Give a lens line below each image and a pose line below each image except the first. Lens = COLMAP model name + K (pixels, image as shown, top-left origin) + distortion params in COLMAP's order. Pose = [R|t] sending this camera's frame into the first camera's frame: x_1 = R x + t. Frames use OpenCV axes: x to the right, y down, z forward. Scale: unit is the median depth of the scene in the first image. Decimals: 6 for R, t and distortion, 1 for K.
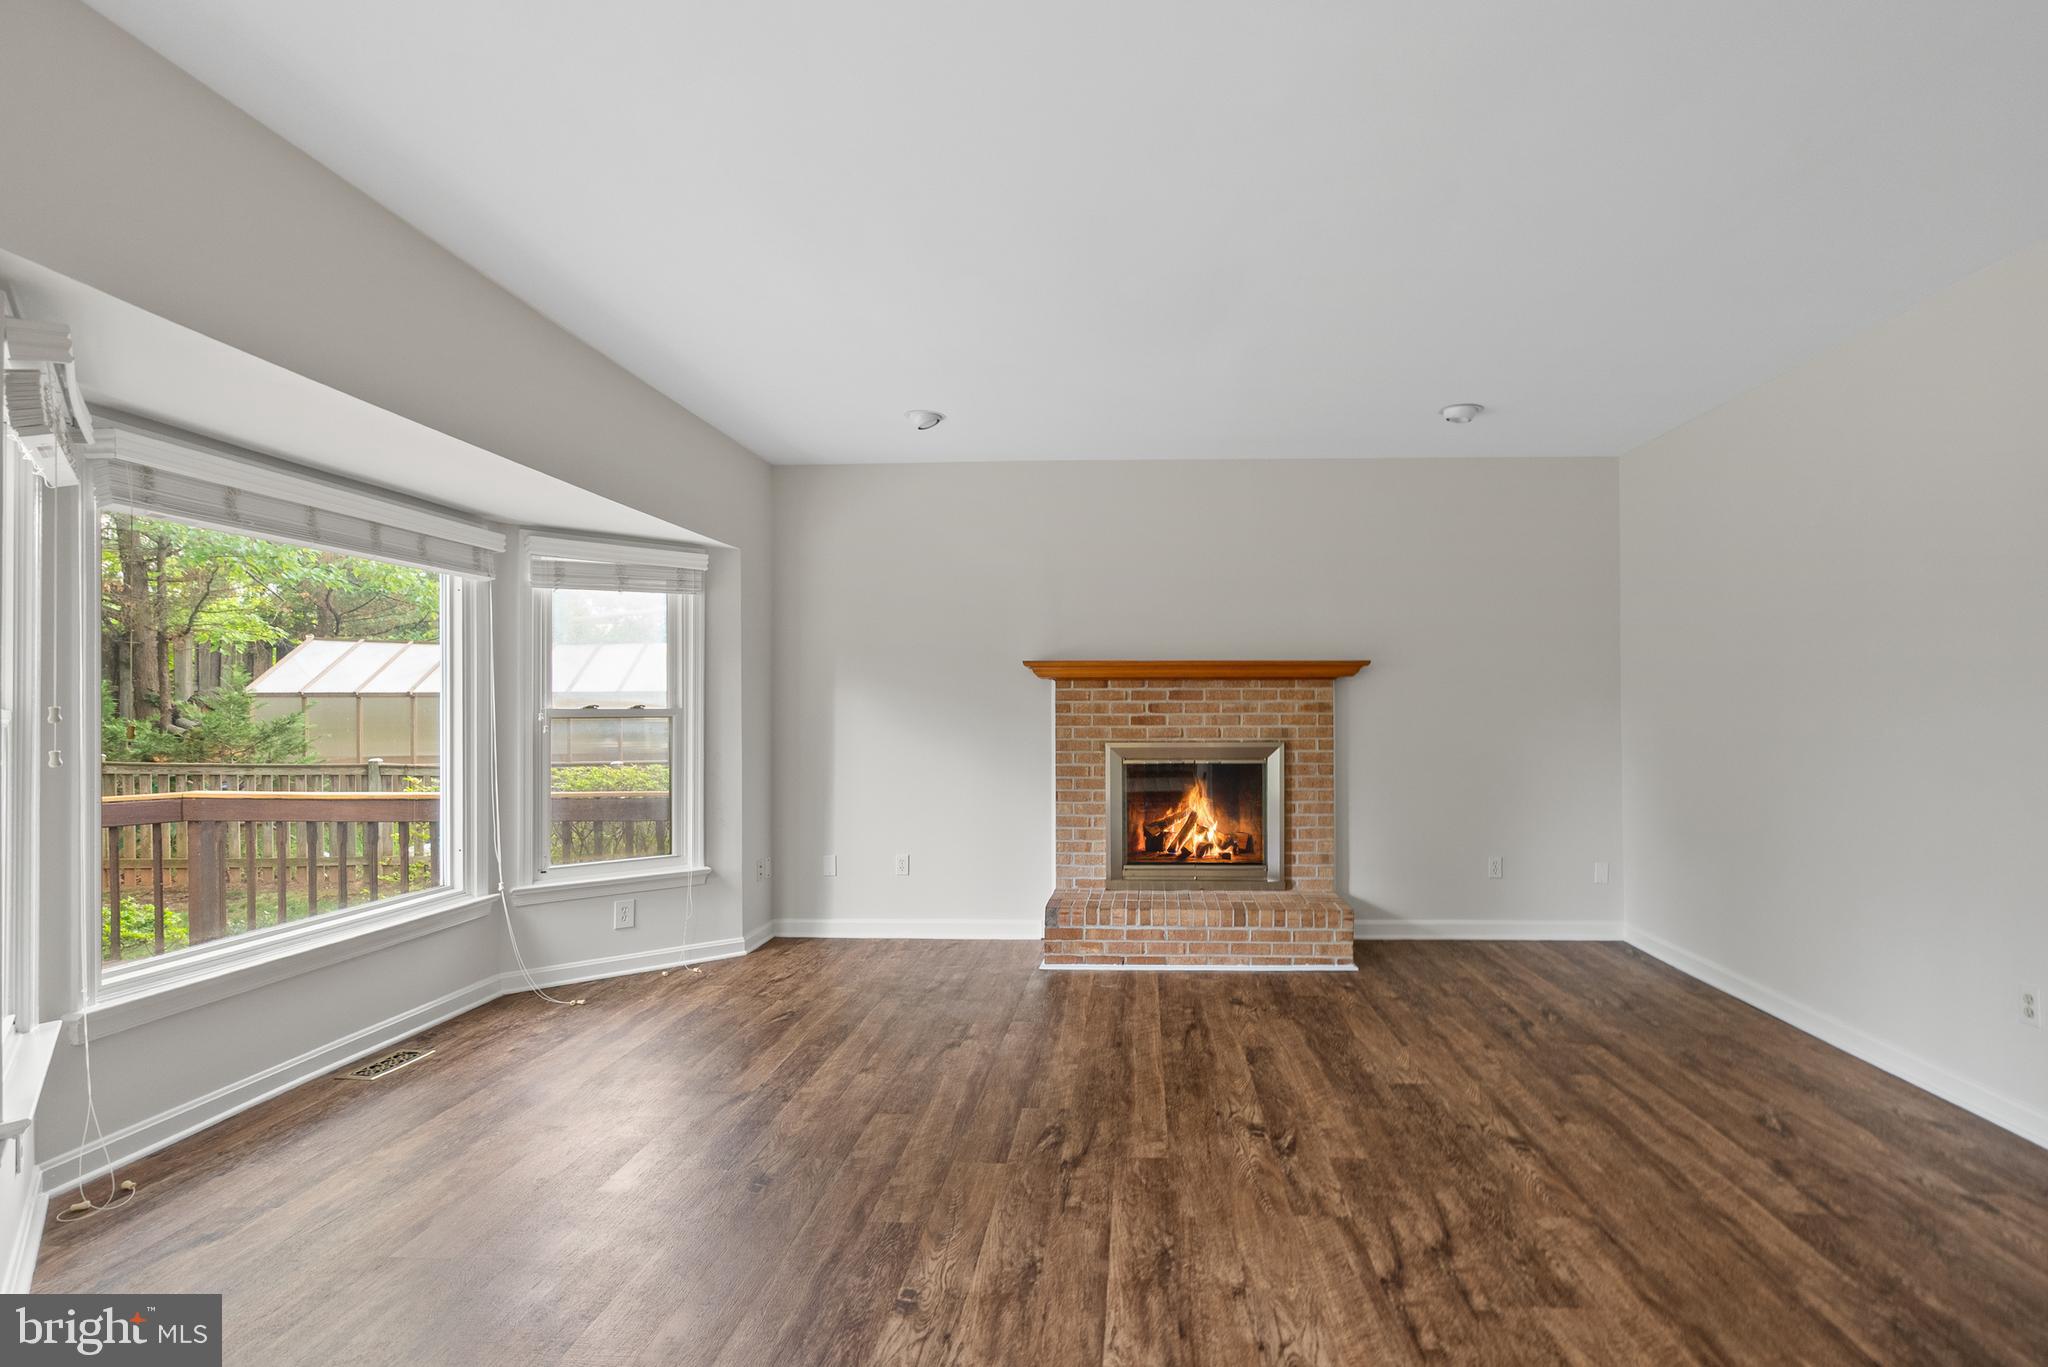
lens RADIAL K [[941.7, 0, 1101.9], [0, 941.7, 716.1], [0, 0, 1]] dist [-0.000290, 0.003550]
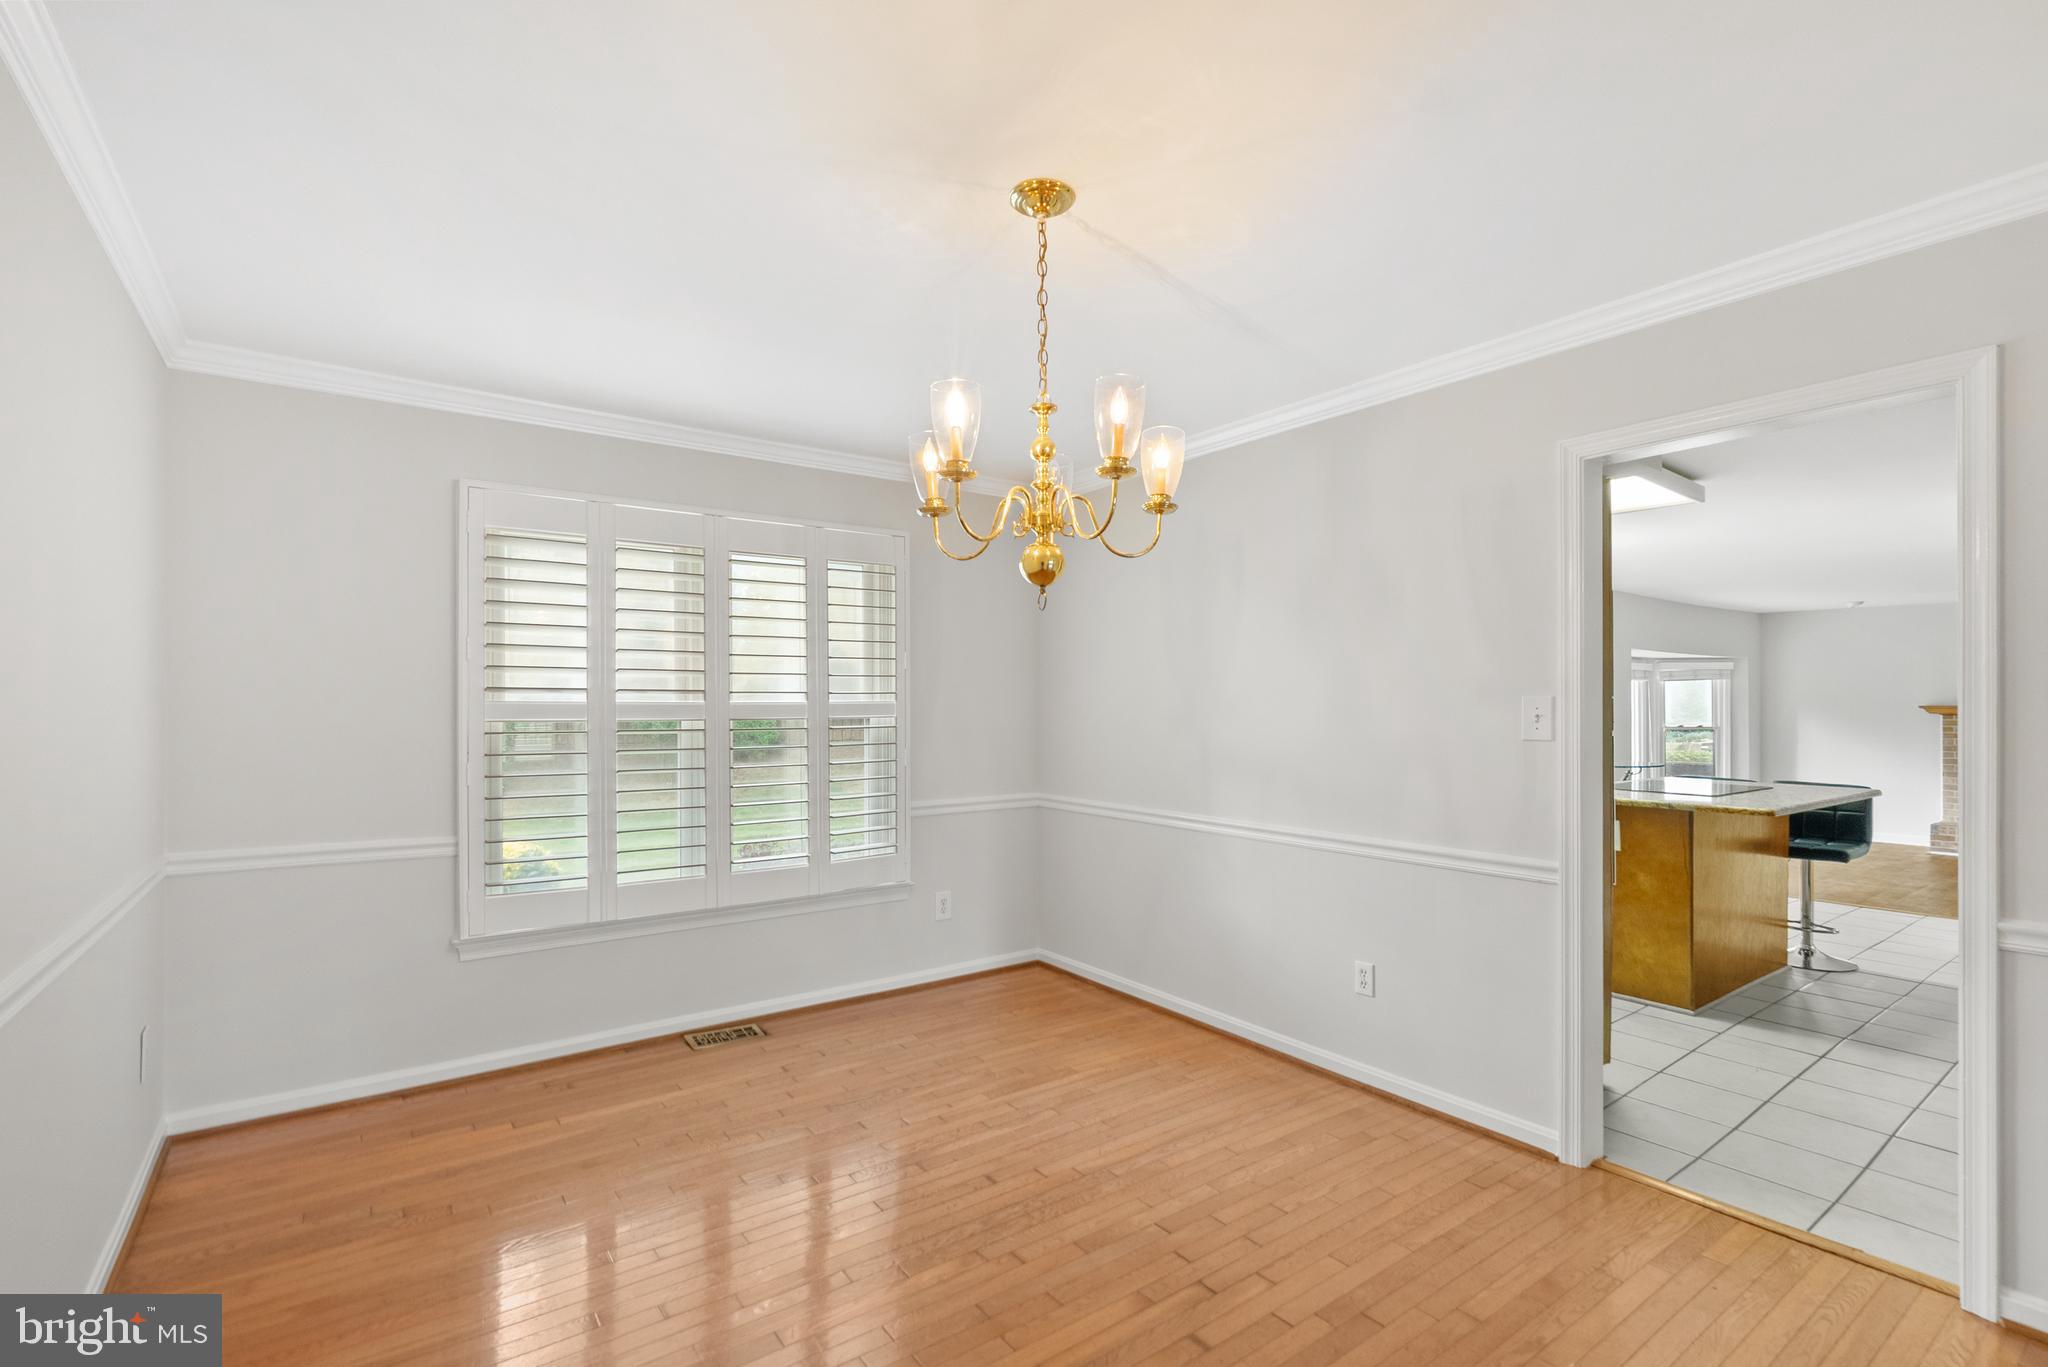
lens RADIAL K [[941.7, 0, 1014.4], [0, 941.7, 708.2], [0, 0, 1]] dist [-0.000290, 0.003550]
pose [[0.611020, -0.000357, -0.791615, 0.413197], [0.000110, 1.000000, -0.000367, -0.064970], [0.791615, 0.000137, 0.611020, -2.197394]]
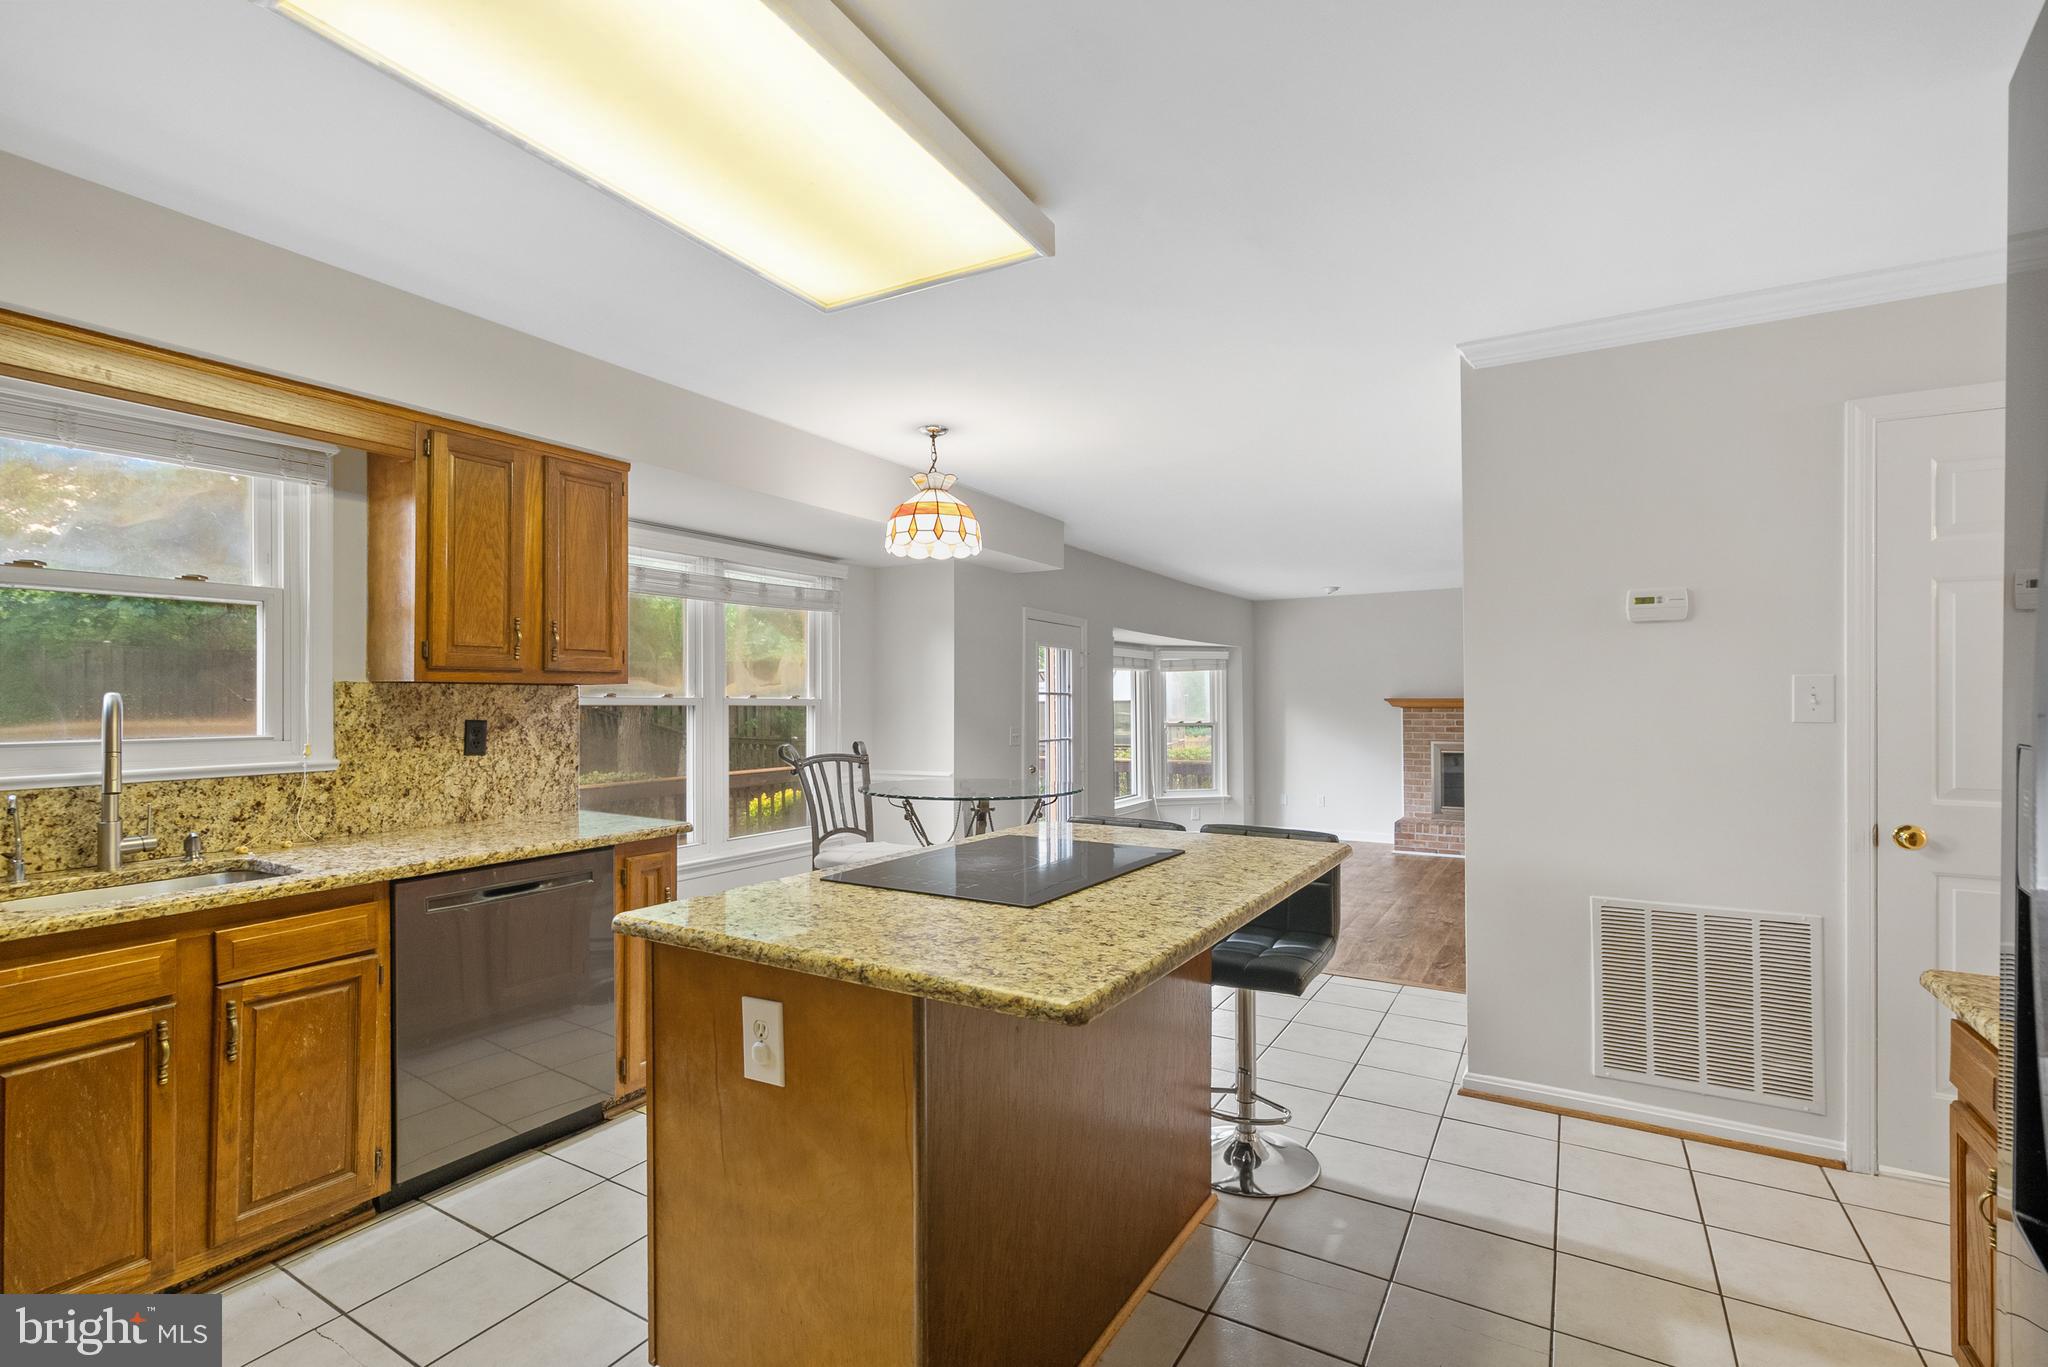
lens RADIAL K [[941.7, 0, 1016.8], [0, 941.7, 699.5], [0, 0, 1]] dist [-0.000290, 0.003550]
pose [[0.870113, -0.005467, -0.492821, 0.264820], [0.003663, 0.999983, -0.004627, -0.061823], [0.492838, 0.002221, 0.870118, -1.320209]]
